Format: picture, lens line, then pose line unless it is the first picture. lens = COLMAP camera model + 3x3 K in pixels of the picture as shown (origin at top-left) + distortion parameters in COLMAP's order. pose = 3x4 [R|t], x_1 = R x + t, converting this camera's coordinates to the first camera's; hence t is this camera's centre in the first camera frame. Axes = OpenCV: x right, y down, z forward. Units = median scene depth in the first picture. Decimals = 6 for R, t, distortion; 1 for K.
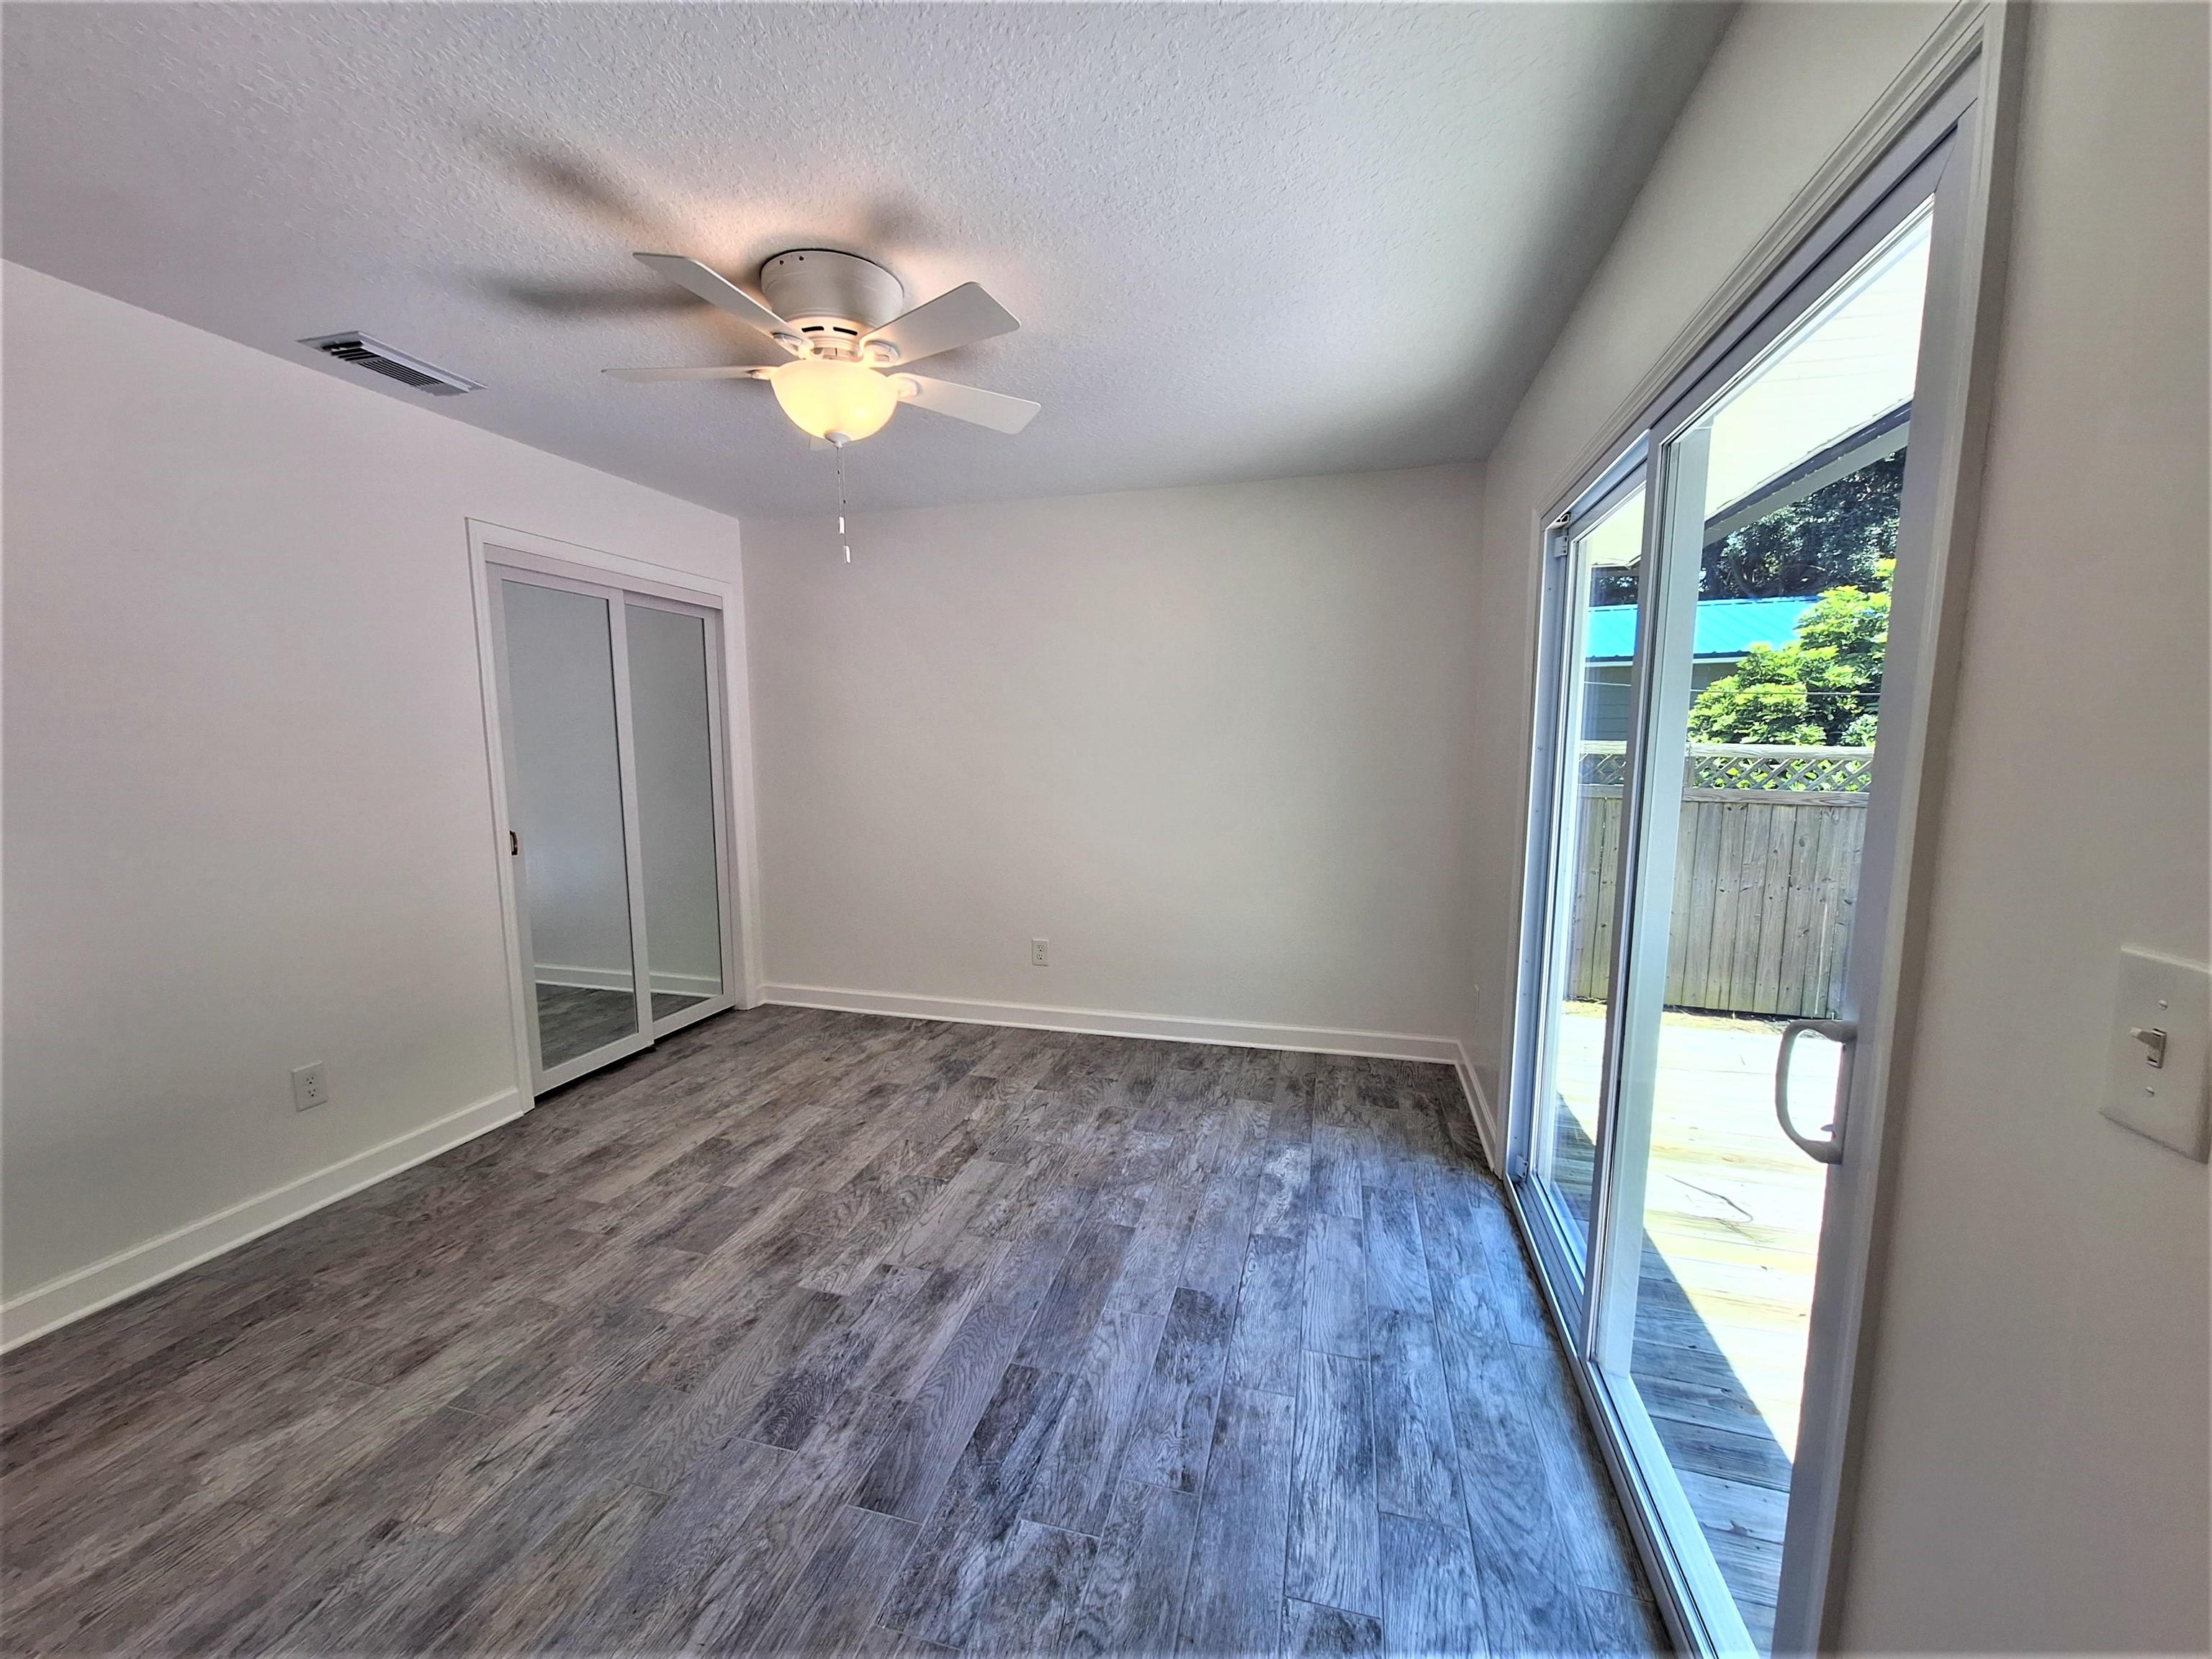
lens RADIAL K [[872.9, 0, 1105.5], [0, 872.9, 848.2], [0, 0, 1]] dist [-0.002809, 0.001159]
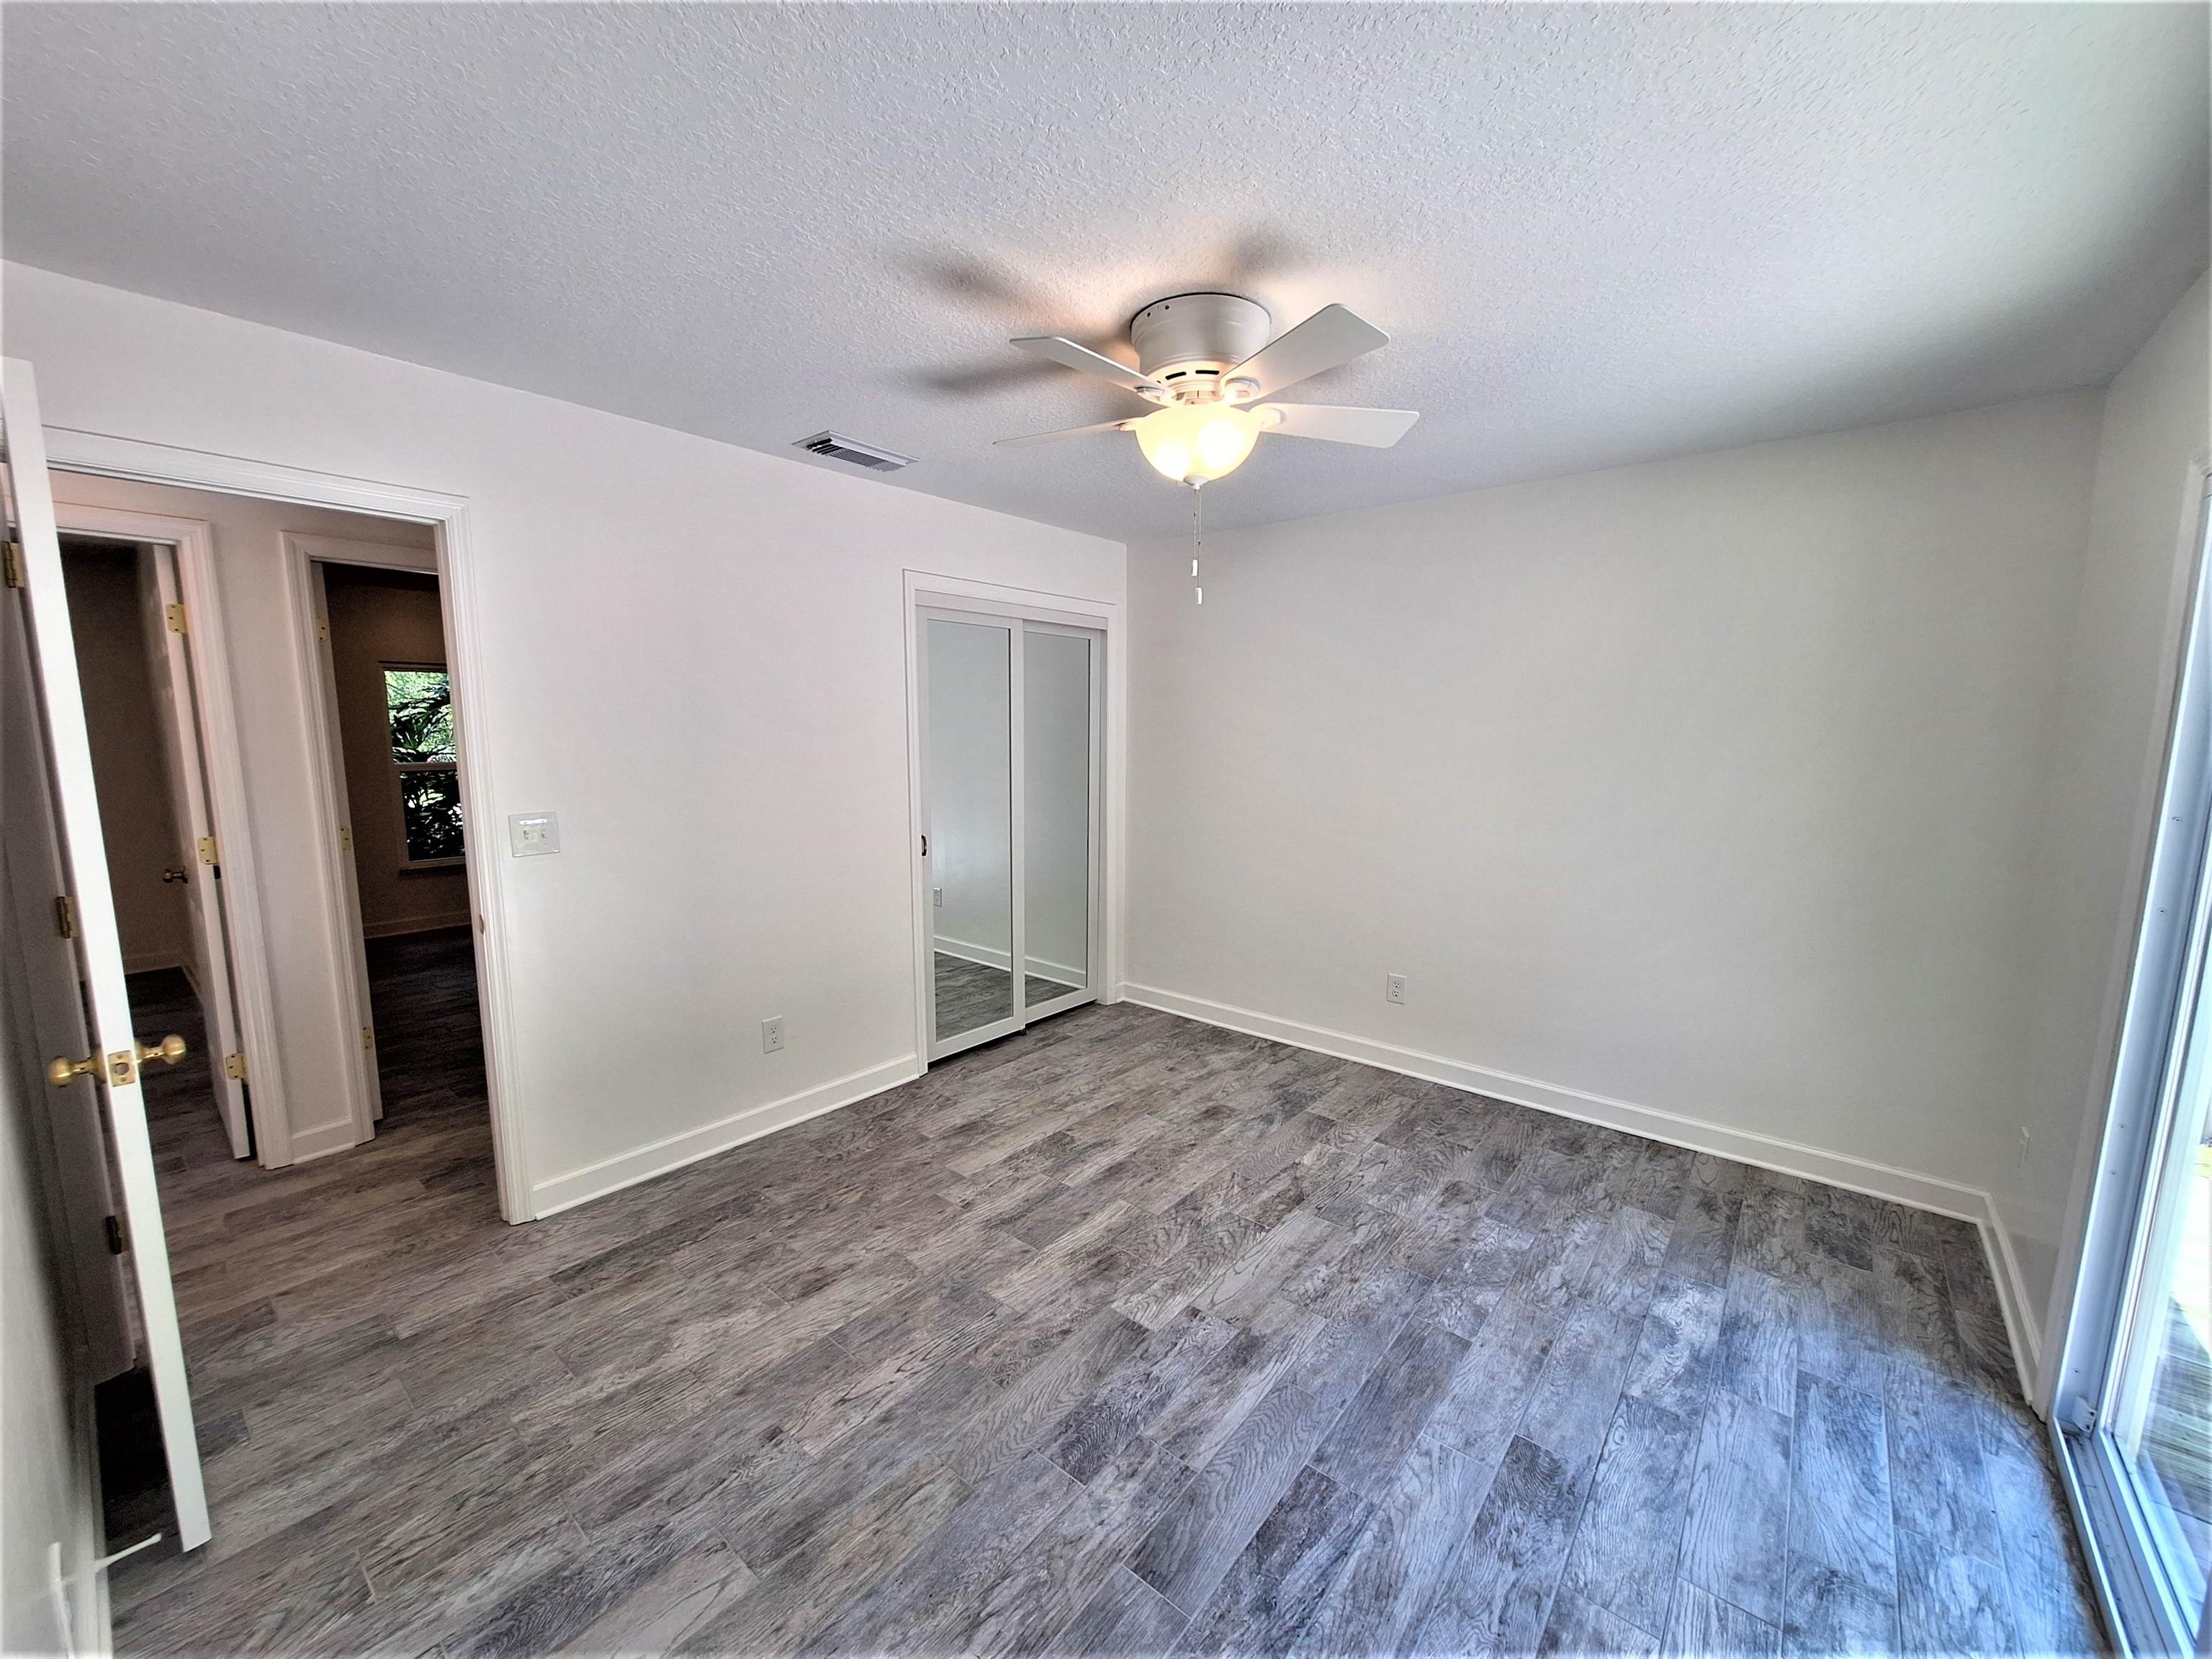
lens RADIAL K [[872.9, 0, 1104.3], [0, 872.9, 846.3], [0, 0, 1]] dist [-0.002809, 0.001159]
pose [[0.907502, 0.066219, -0.414794, 0.028234], [-0.061213, 0.997802, 0.025368, -0.058884], [0.415563, 0.002369, 0.909561, 0.046659]]
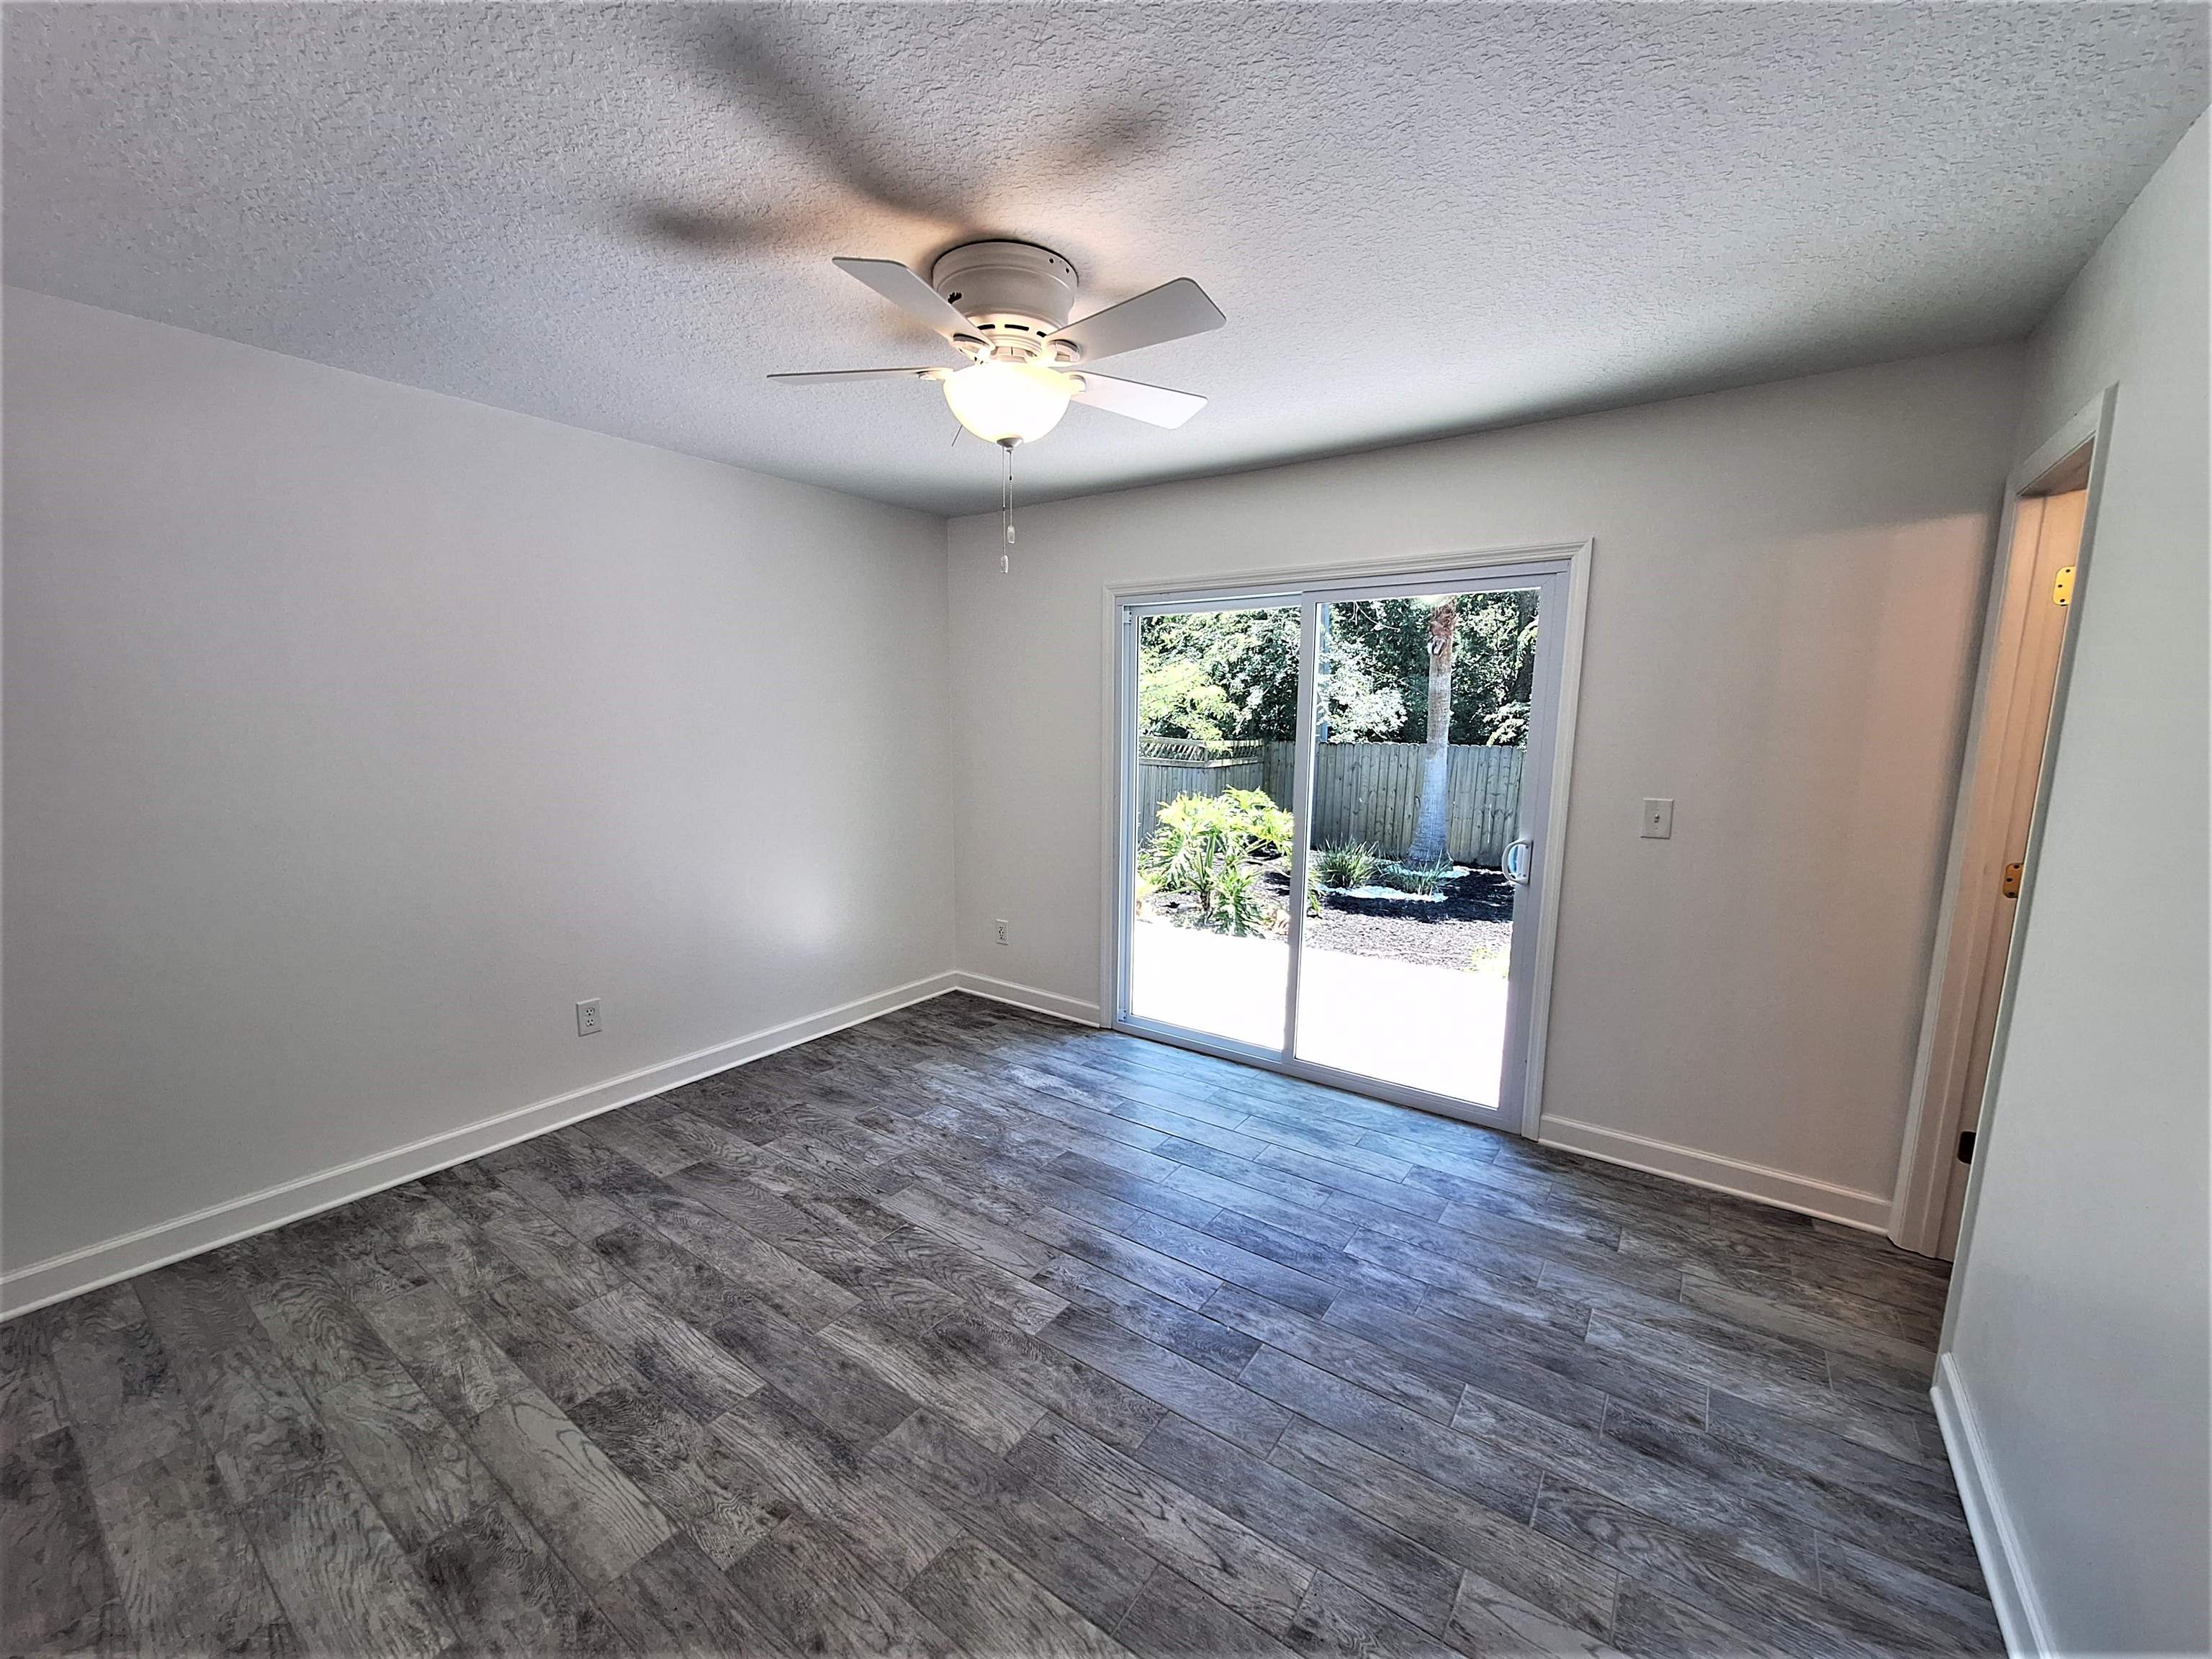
lens RADIAL K [[872.9, 0, 1095.6], [0, 872.9, 843.4], [0, 0, 1]] dist [-0.002809, 0.001159]
pose [[0.356133, -0.131064, 0.925198, -0.967789], [0.107654, 0.989277, 0.098703, -0.094592], [-0.928213, 0.064450, 0.366424, 0.476650]]
